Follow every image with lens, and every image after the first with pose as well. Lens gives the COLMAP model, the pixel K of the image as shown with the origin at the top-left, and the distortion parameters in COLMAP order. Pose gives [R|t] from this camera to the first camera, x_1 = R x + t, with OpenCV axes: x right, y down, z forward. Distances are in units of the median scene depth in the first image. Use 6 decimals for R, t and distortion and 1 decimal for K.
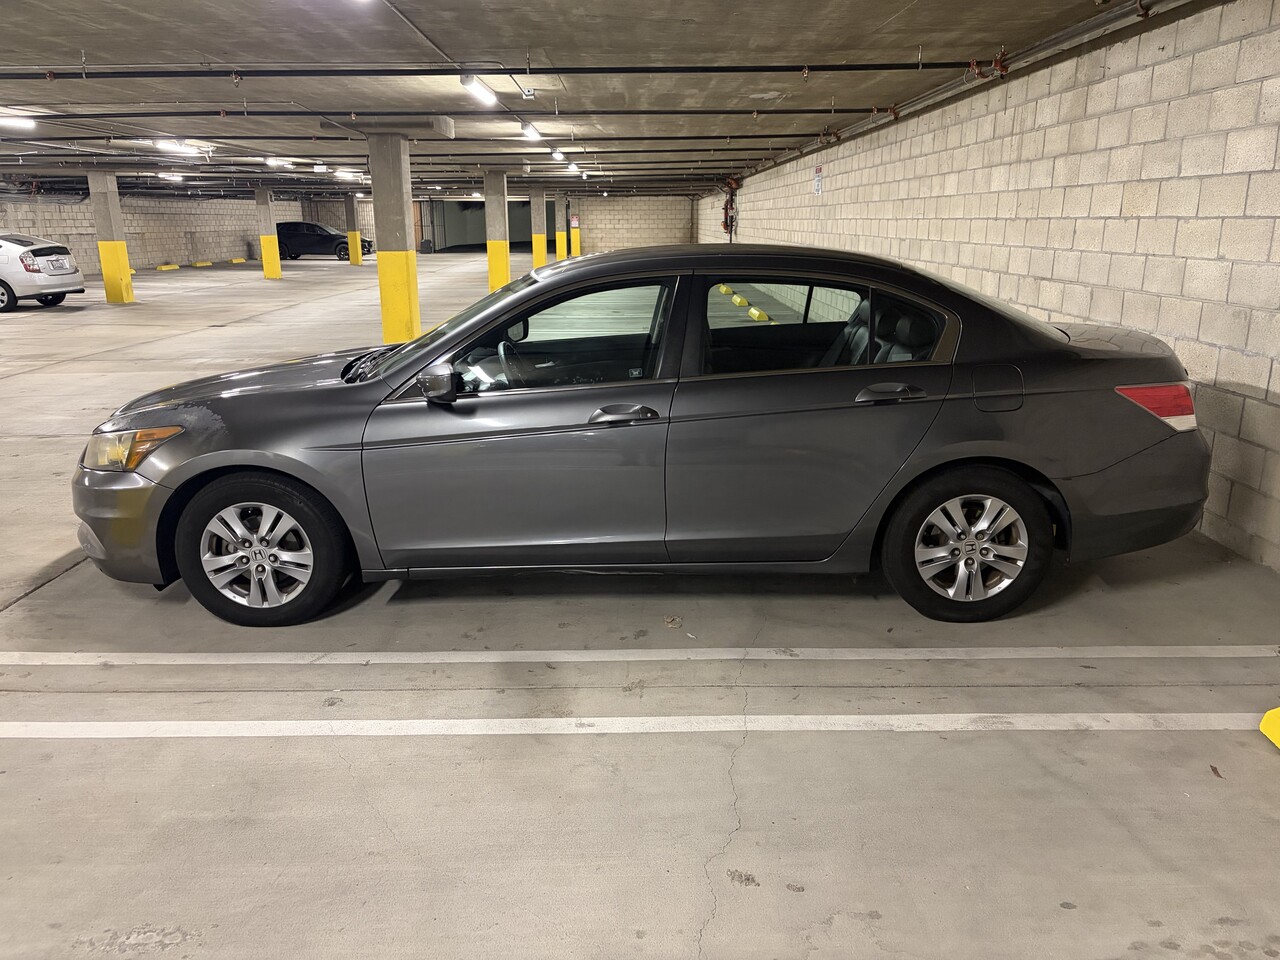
lens RADIAL K [[973.2, 0, 639.1], [0, 973.2, 481.8], [0, 0, 1]] dist [0.004003, -0.000949]
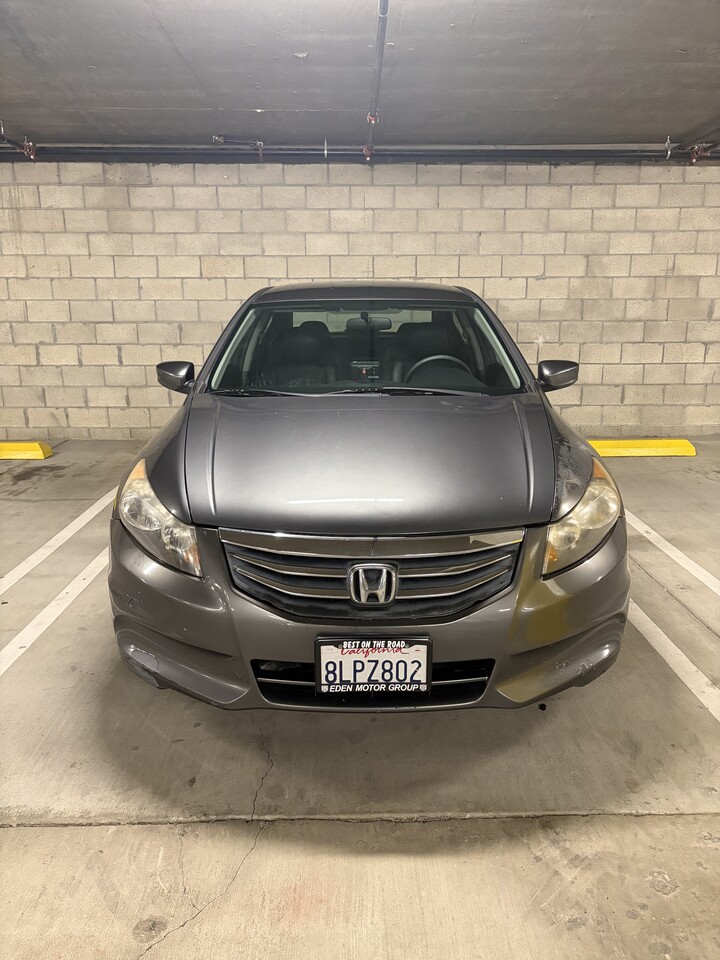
lens RADIAL K [[729.9, 0, 358.6], [0, 729.9, 479.6], [0, 0, 1]] dist [0.004003, -0.000949]
pose [[-0.009265, -0.234250, 0.972132, -0.781444], [0.262515, 0.937505, 0.228408, -0.173590], [-0.964883, 0.257316, 0.052808, 0.804349]]
